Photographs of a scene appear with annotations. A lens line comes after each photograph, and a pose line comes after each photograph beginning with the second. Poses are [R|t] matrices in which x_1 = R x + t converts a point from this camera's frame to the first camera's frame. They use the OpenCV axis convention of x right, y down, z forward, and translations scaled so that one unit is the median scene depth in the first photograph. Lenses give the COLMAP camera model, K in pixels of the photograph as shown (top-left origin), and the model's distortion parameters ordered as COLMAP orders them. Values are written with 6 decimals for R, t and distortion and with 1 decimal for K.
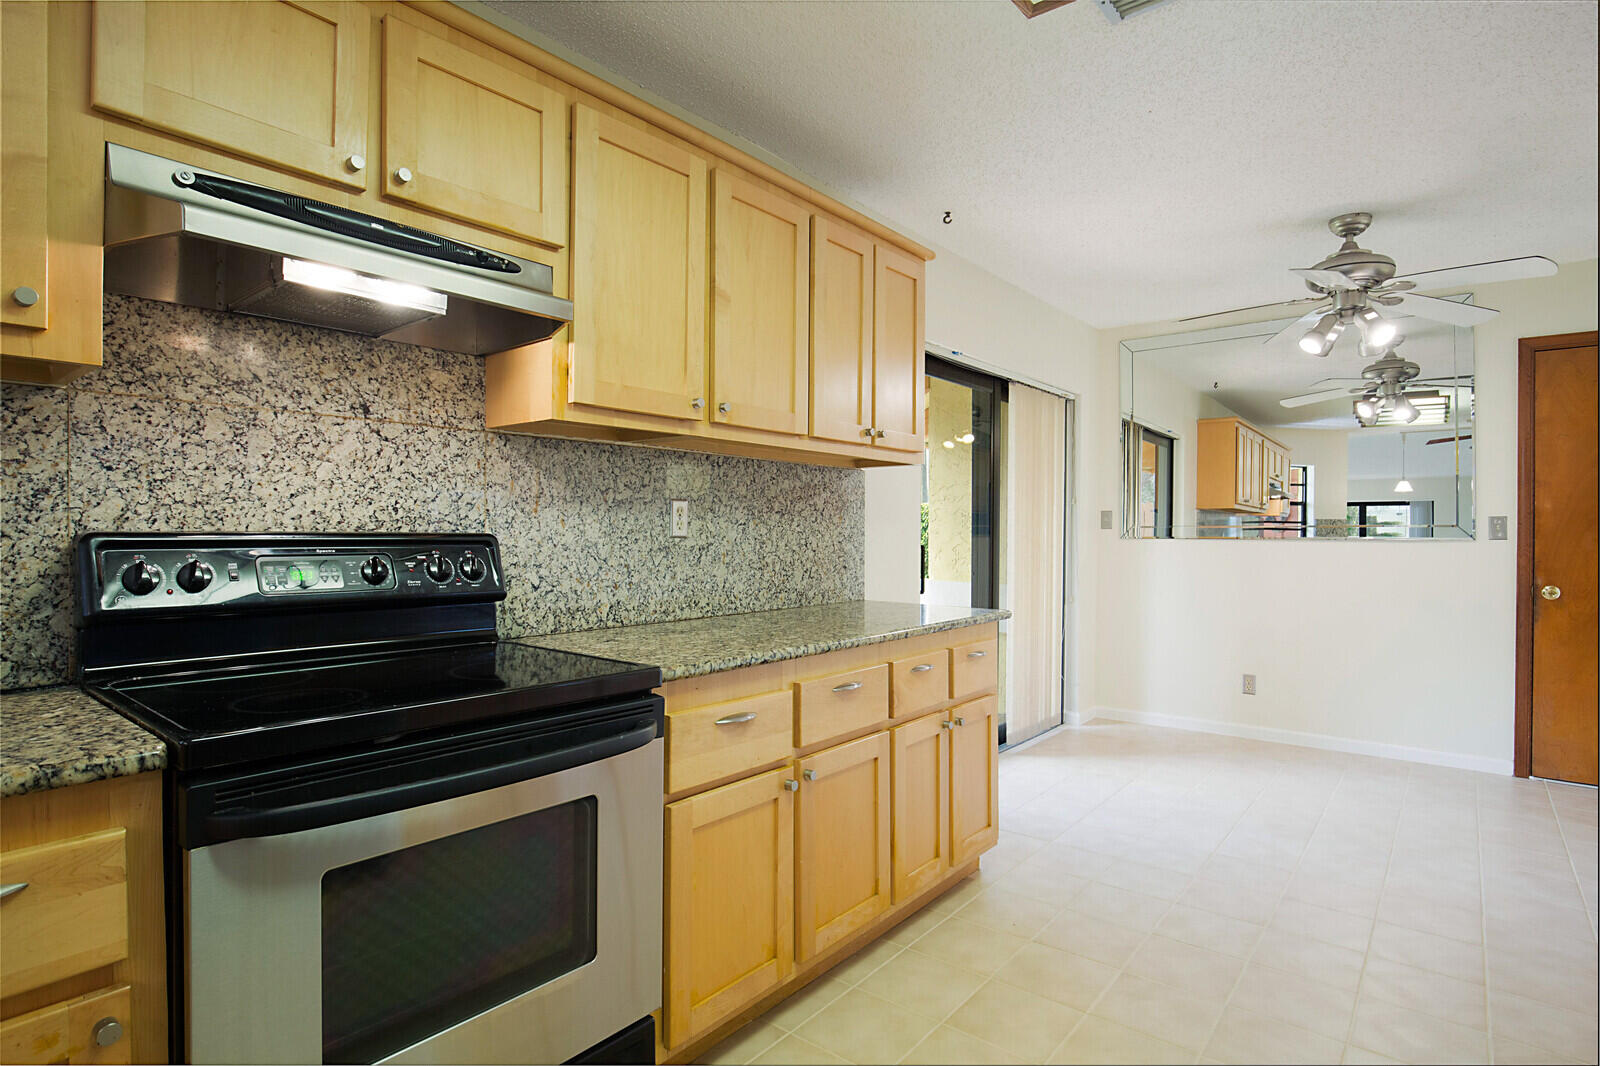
lens RADIAL K [[822.1, 0, 800.0], [0, 822.1, 533.0], [0, 0, 1]] dist [-0.019695, 0.001034]
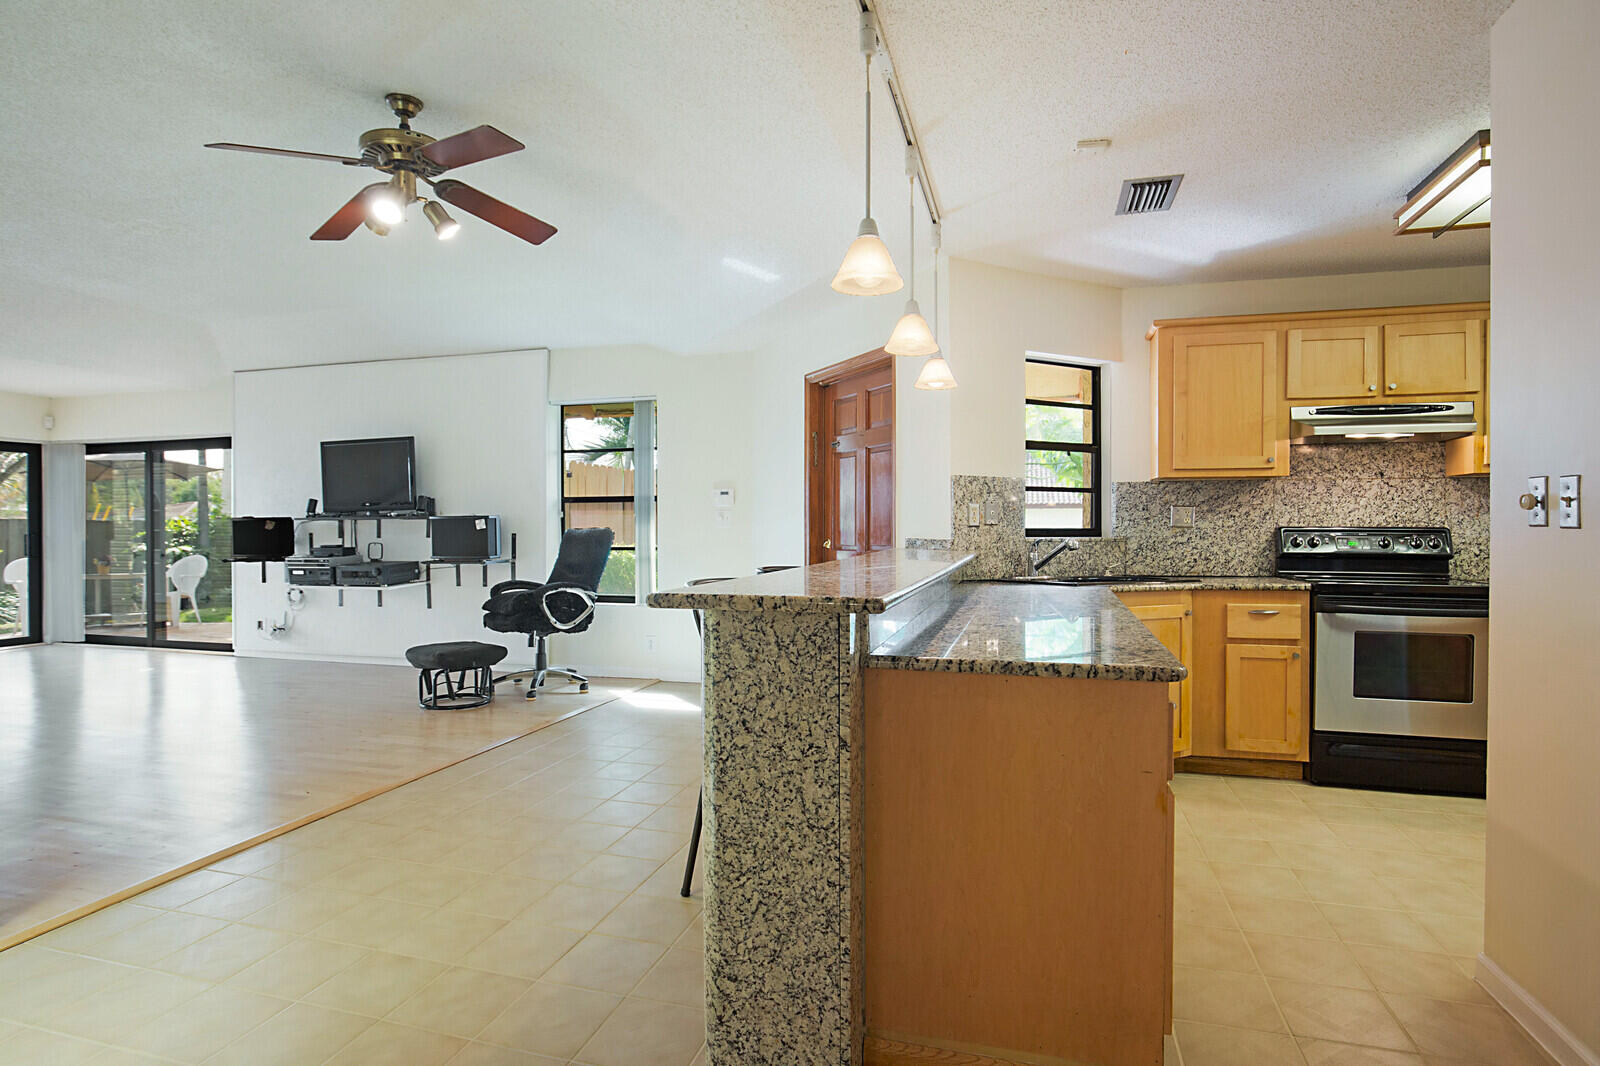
lens RADIAL K [[822.1, 0, 800.0], [0, 822.1, 533.0], [0, 0, 1]] dist [-0.019695, 0.001034]
pose [[0.397397, 0.005945, -0.917628, 1.042683], [-0.002162, 0.999982, 0.005543, 0.008416], [0.917644, -0.000219, 0.397403, -1.603277]]
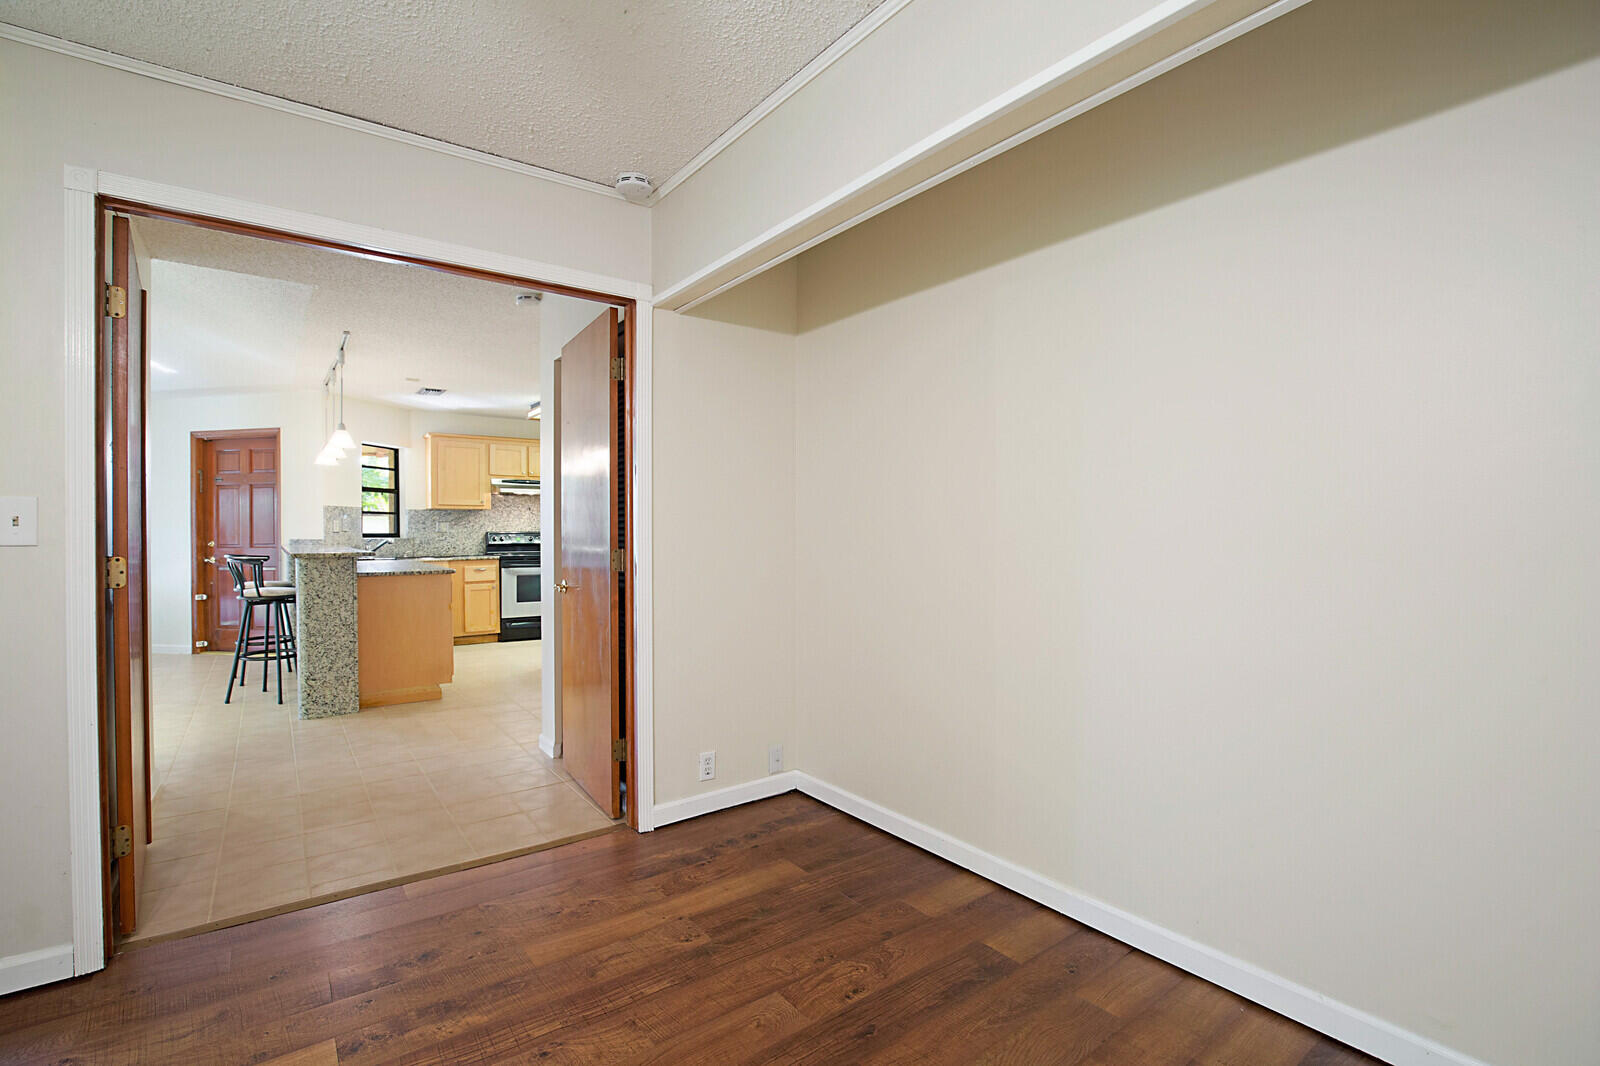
lens RADIAL K [[729.0, 0, 800.0], [0, 729.0, 533.0], [0, 0, 1]] dist [-0.021498, -0.000186]
pose [[0.971226, -0.005566, -0.238095, 2.562906], [0.005643, 0.999984, -0.000358, 0.021262], [0.238093, -0.000996, 0.971242, -3.536704]]
